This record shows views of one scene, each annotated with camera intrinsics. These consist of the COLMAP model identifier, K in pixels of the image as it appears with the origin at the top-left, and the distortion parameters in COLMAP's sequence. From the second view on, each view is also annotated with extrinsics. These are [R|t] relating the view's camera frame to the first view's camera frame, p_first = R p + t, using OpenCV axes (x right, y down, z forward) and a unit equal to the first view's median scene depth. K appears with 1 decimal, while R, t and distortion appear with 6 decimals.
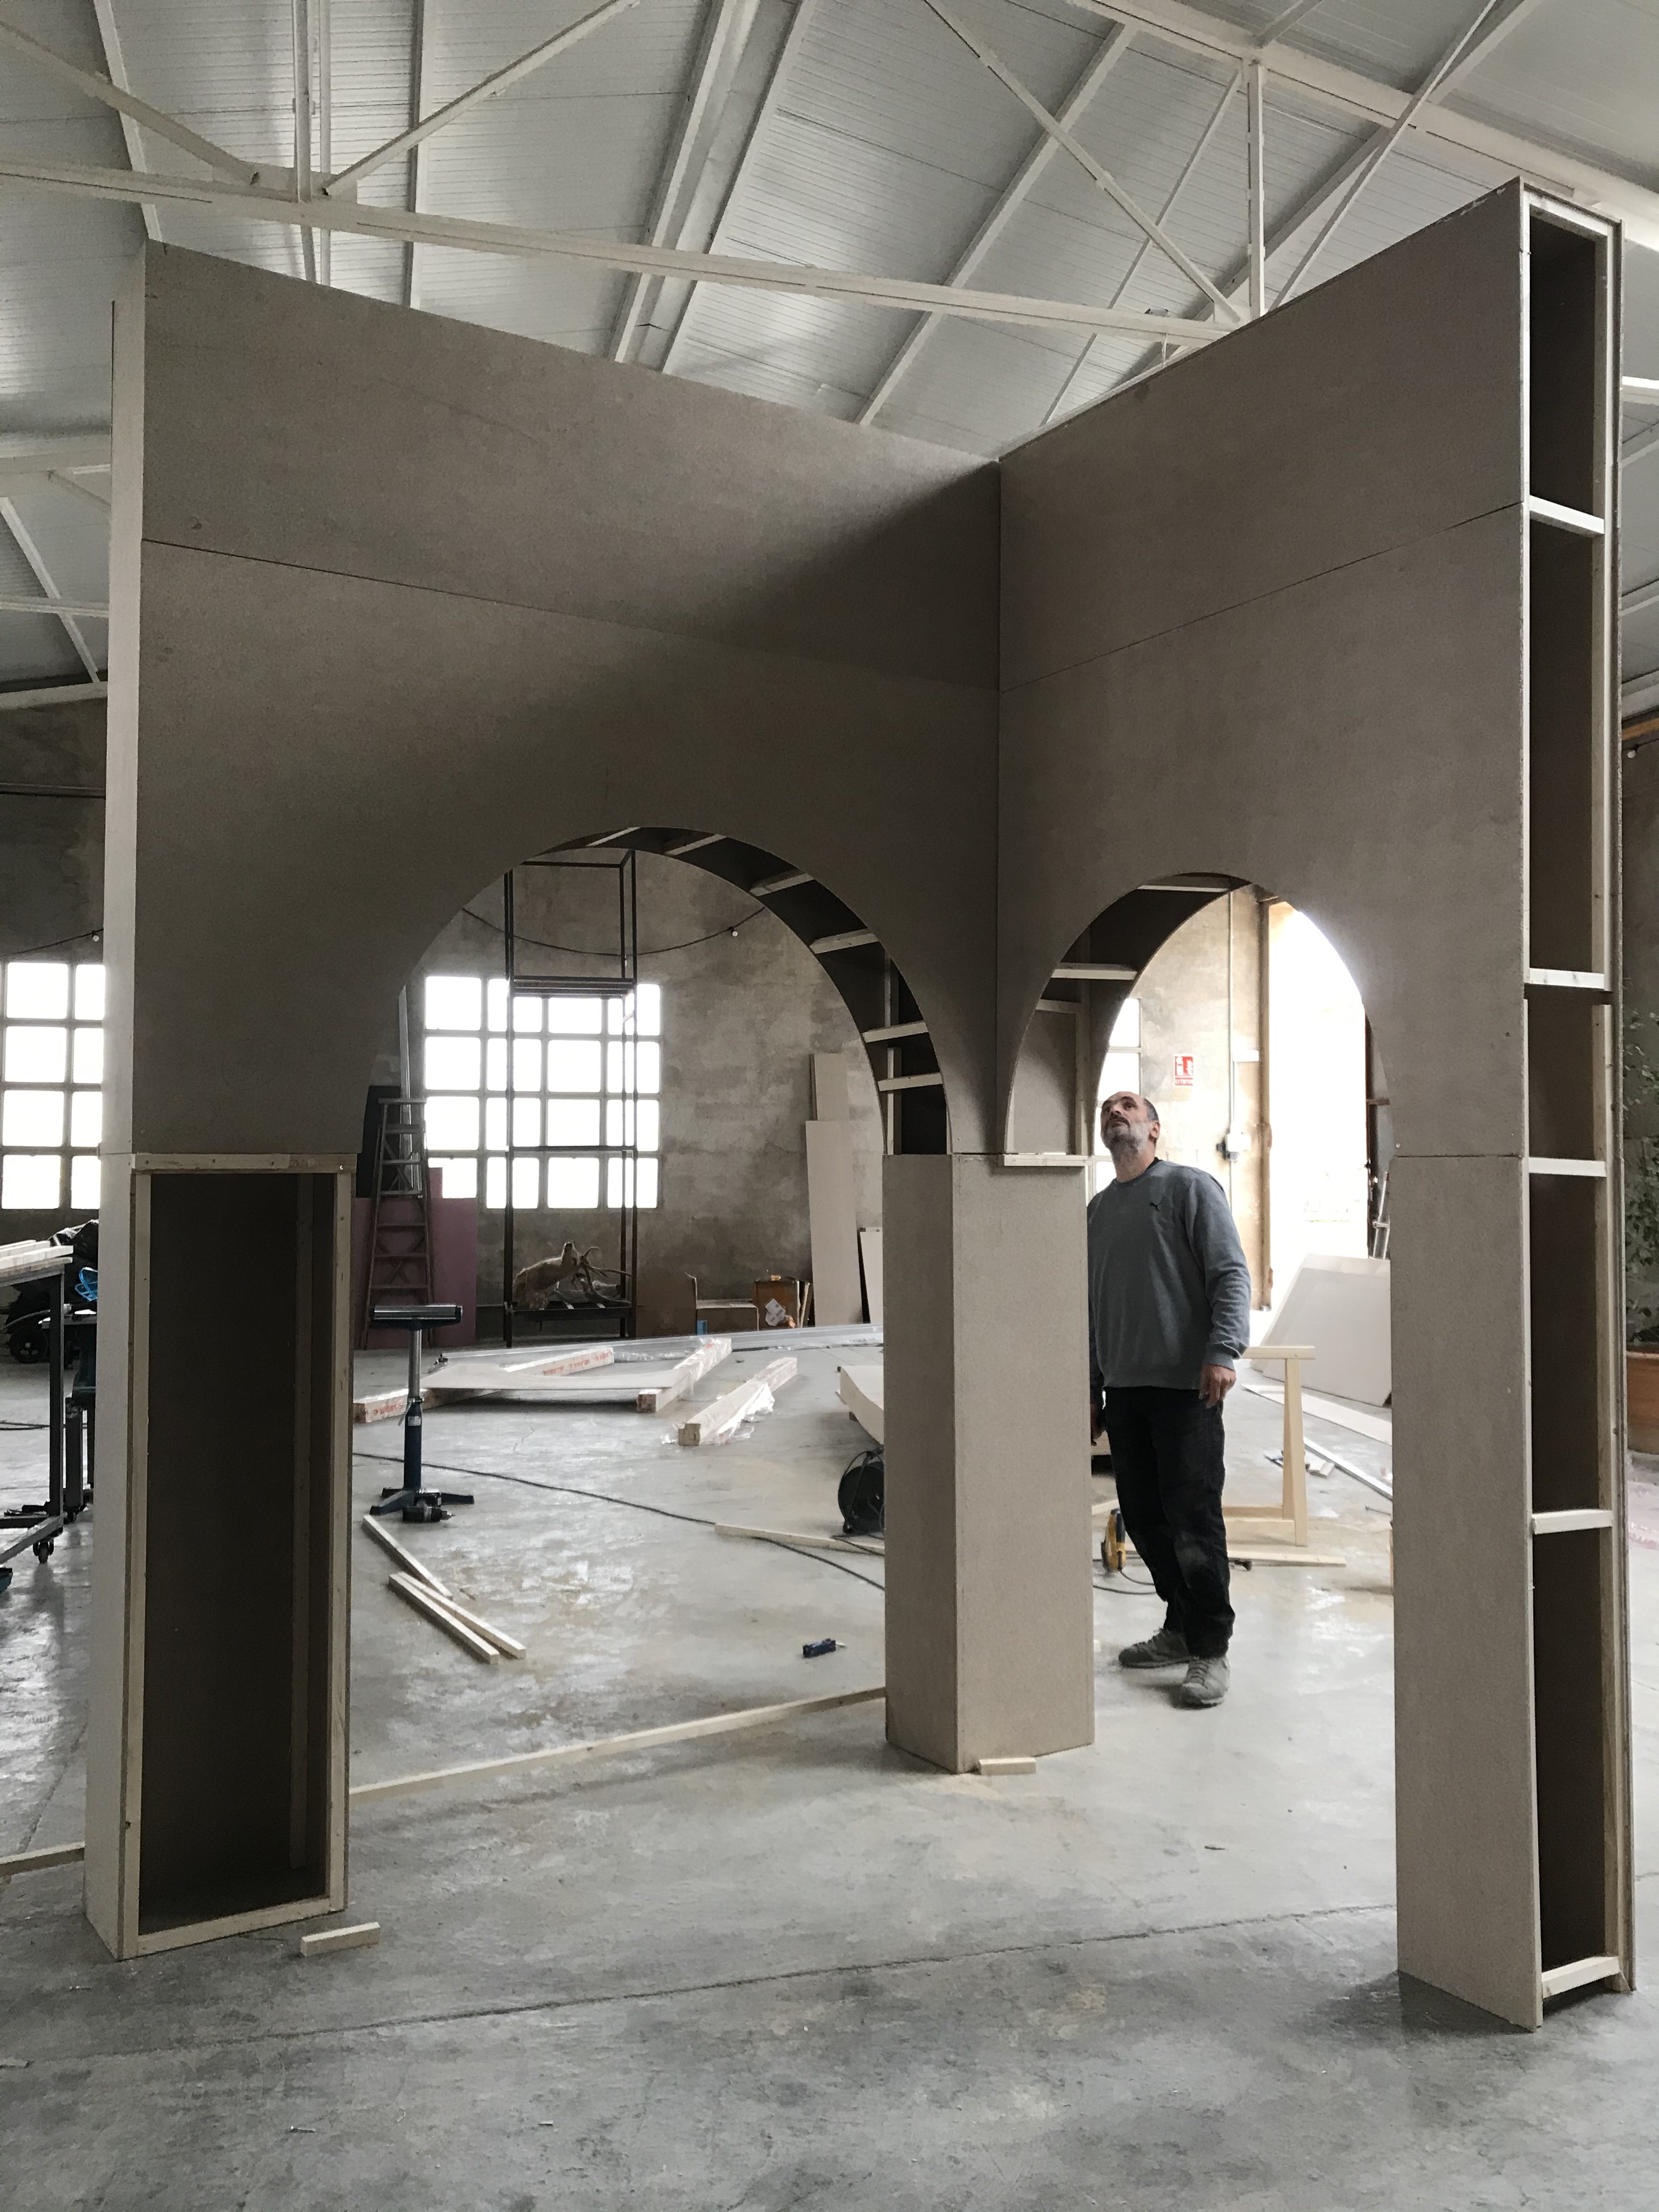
lens RADIAL K [[1821.0, 0, 857.1], [0, 1821.0, 1096.7], [0, 0, 1]] dist [0.042387, -0.056641]
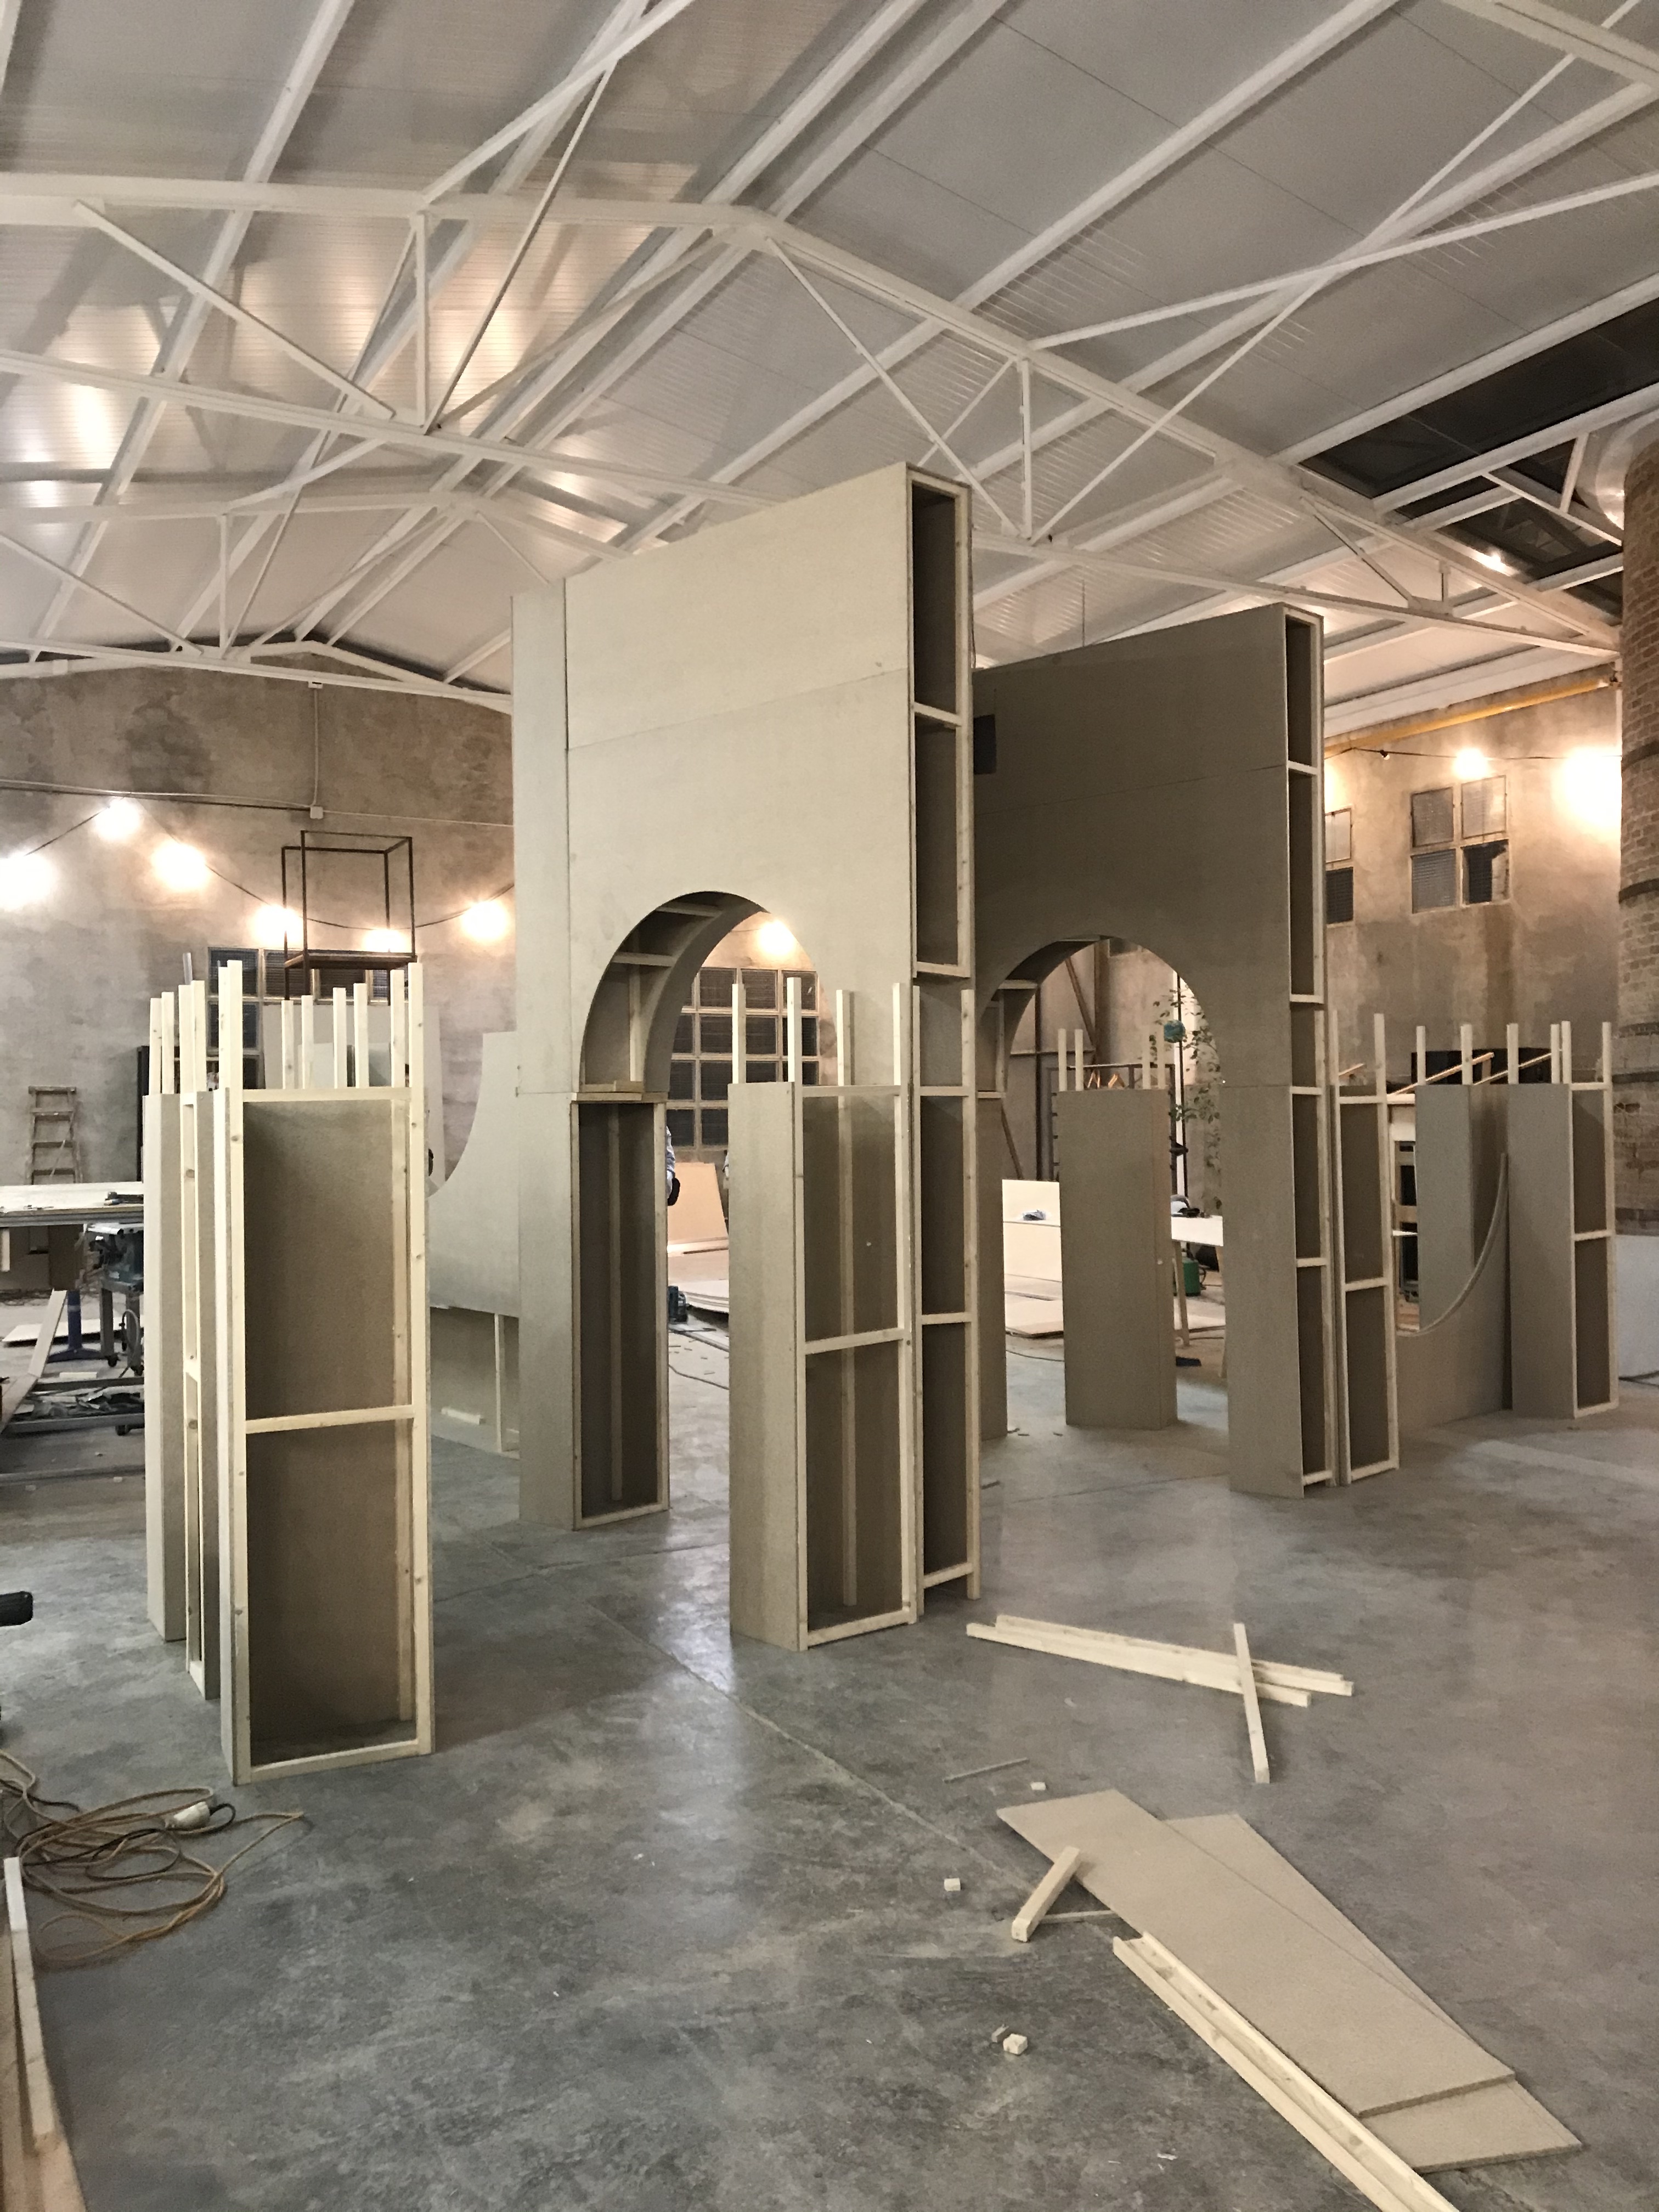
lens RADIAL K [[1821.0, 0, 843.9], [0, 1821.0, 1104.1], [0, 0, 1]] dist [0.042387, -0.056641]
pose [[0.970710, -0.008810, 0.240093, -0.129476], [0.002190, 0.999610, 0.027822, -0.000810], [-0.240244, -0.026481, 0.970351, -0.185492]]
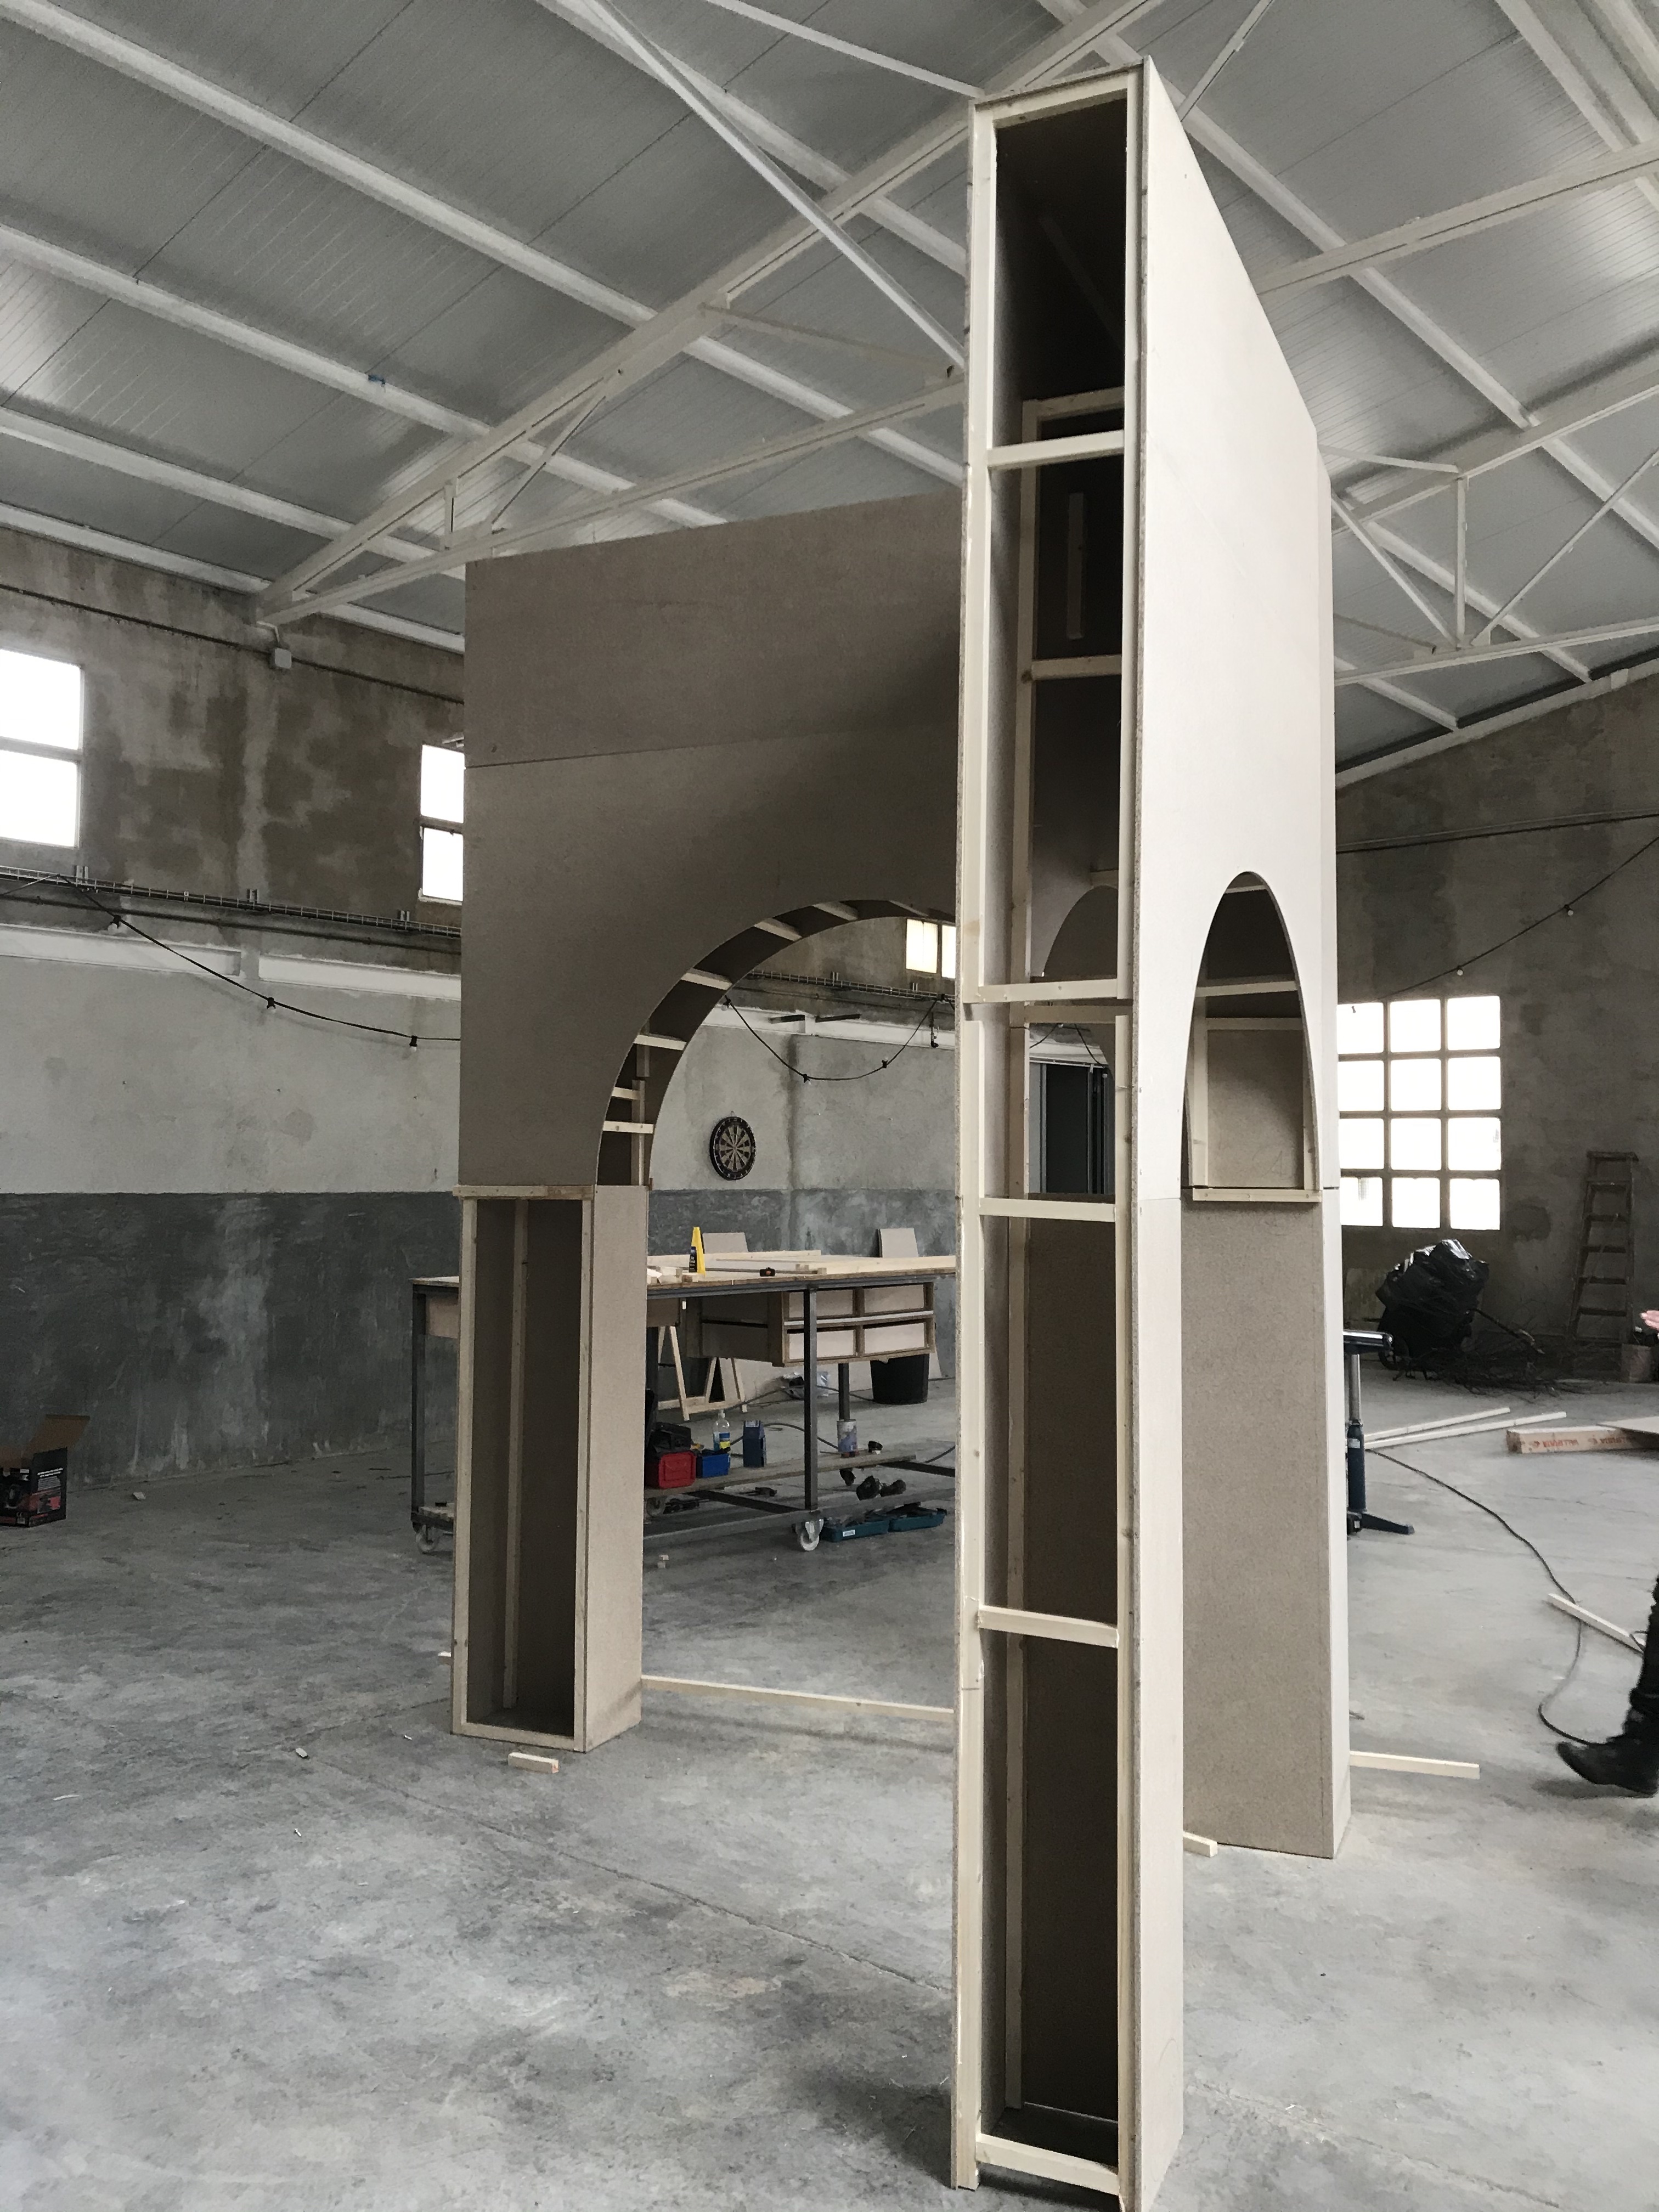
lens RADIAL K [[1821.0, 0, 832.5], [0, 1821.0, 1085.2], [0, 0, 1]] dist [0.042387, -0.056641]
pose [[0.571939, -0.037956, -0.819417, 0.227832], [0.024633, 0.999273, -0.029094, 0.000548], [0.819926, -0.003545, 0.572459, 0.094305]]
